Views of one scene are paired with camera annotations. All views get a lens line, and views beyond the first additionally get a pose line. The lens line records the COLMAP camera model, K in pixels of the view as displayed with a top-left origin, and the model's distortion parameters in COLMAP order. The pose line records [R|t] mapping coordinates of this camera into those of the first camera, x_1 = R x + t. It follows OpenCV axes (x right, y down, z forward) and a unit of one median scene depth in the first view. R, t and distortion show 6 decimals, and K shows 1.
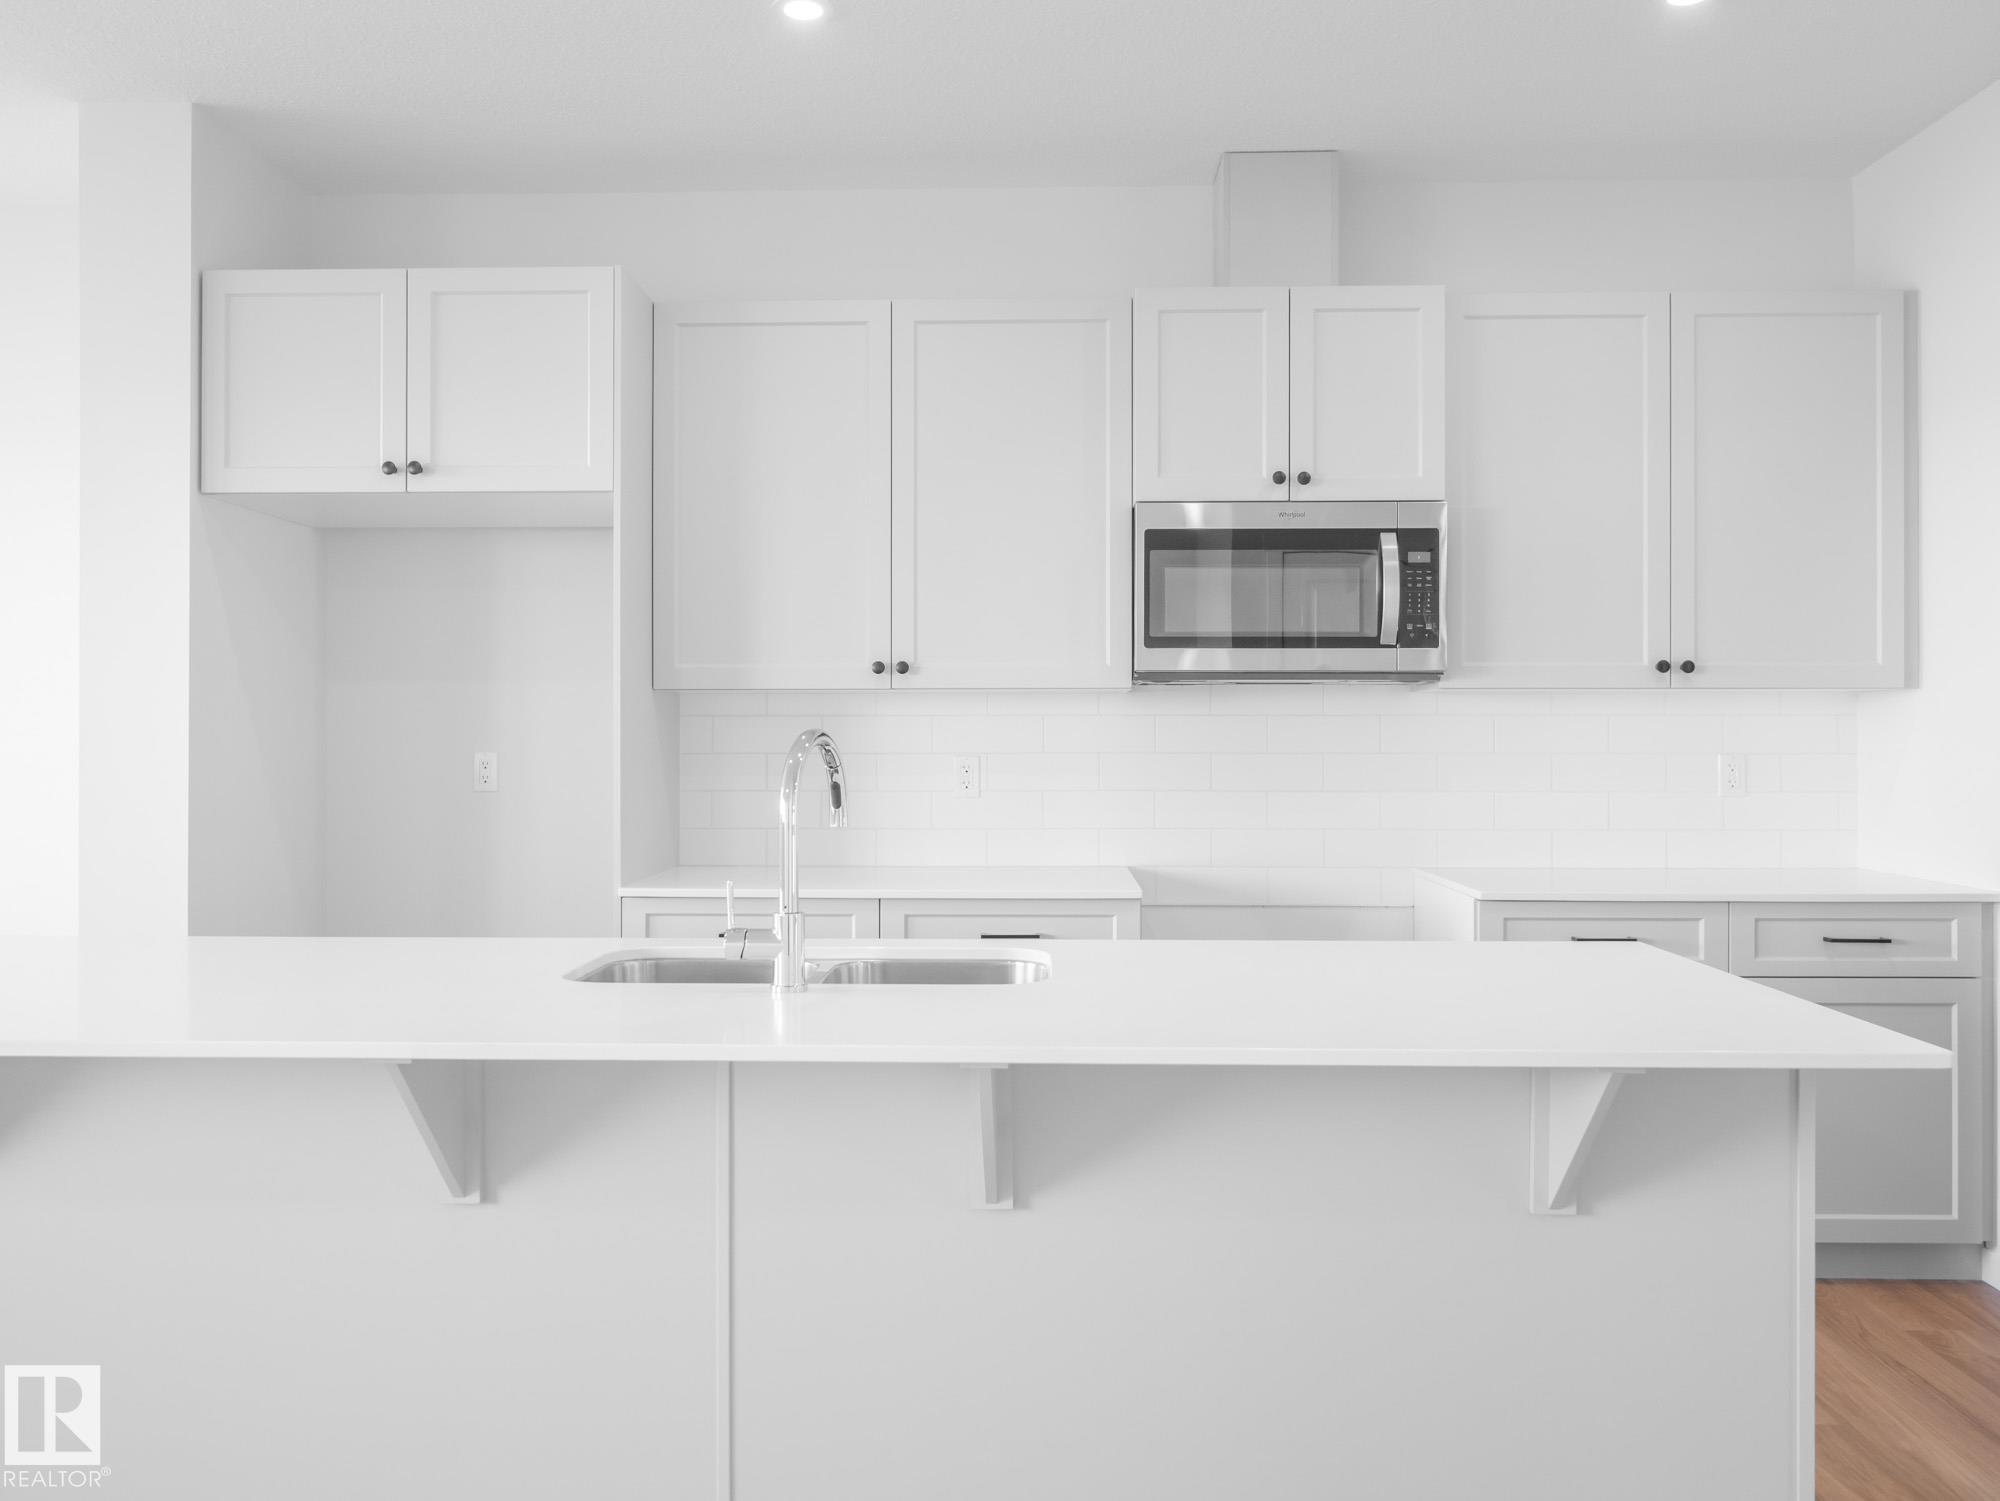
lens RADIAL K [[1308.2, 0, 823.7], [0, 1308.2, 736.9], [0, 0, 1]] dist [-0.001673, -0.005175]
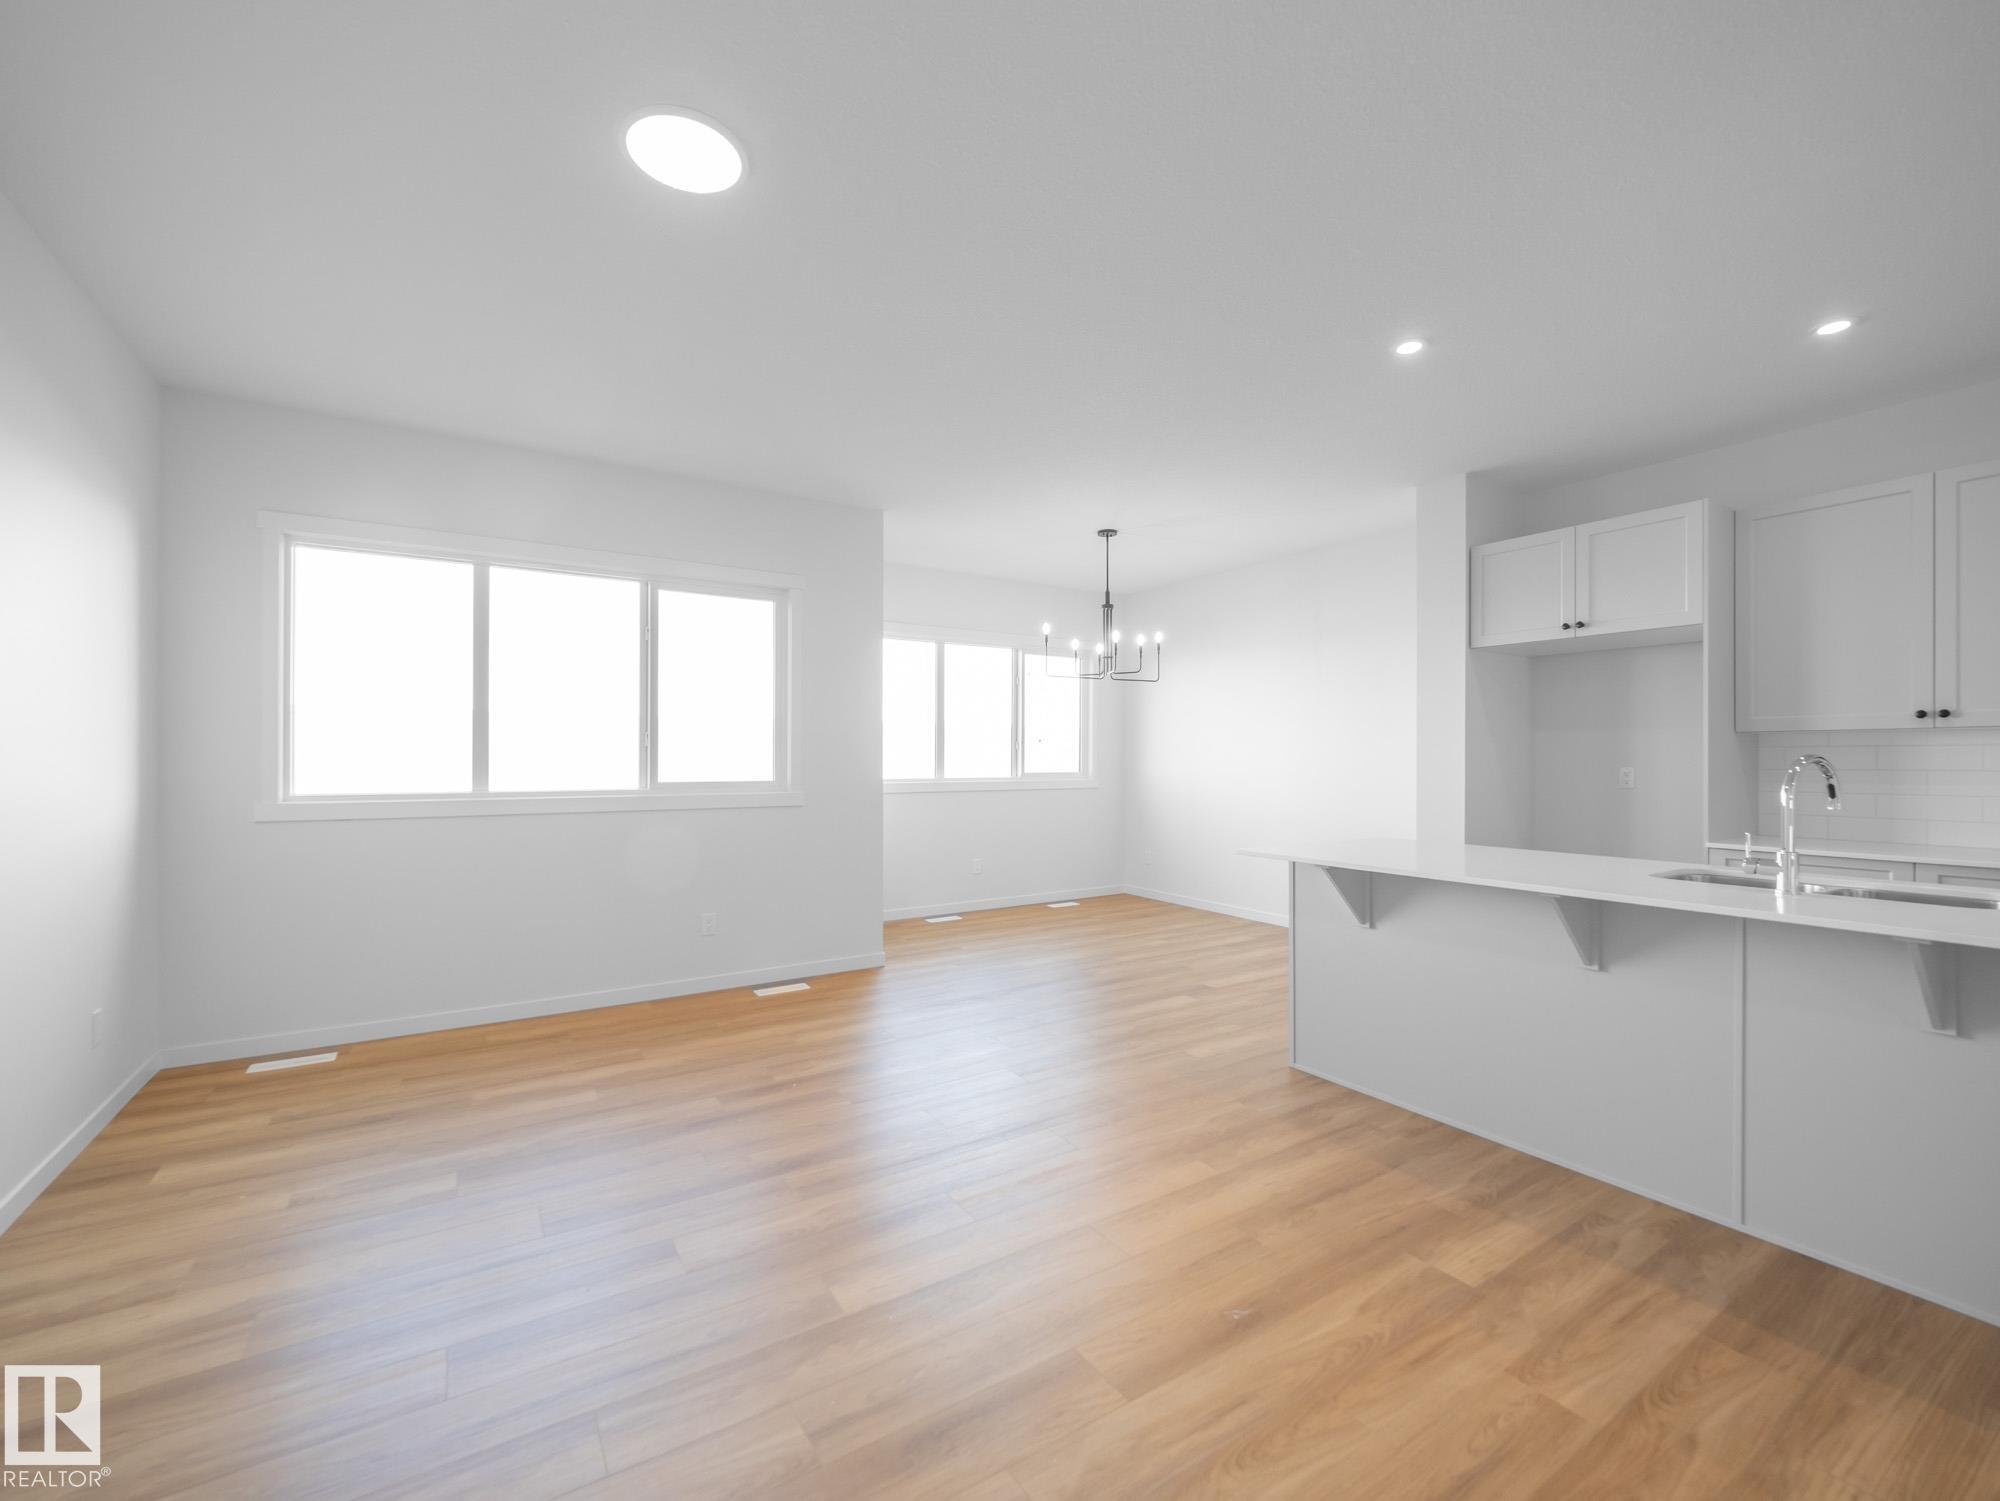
lens RADIAL K [[848.0, 0, 1004.7], [0, 848.0, 752.6], [0, 0, 1]] dist [-0.002797, -0.000976]
pose [[0.575667, -0.005443, -0.817666, 0.239441], [-0.002312, 0.999963, -0.008285, 0.002924], [0.817681, 0.006660, 0.575634, -0.465817]]
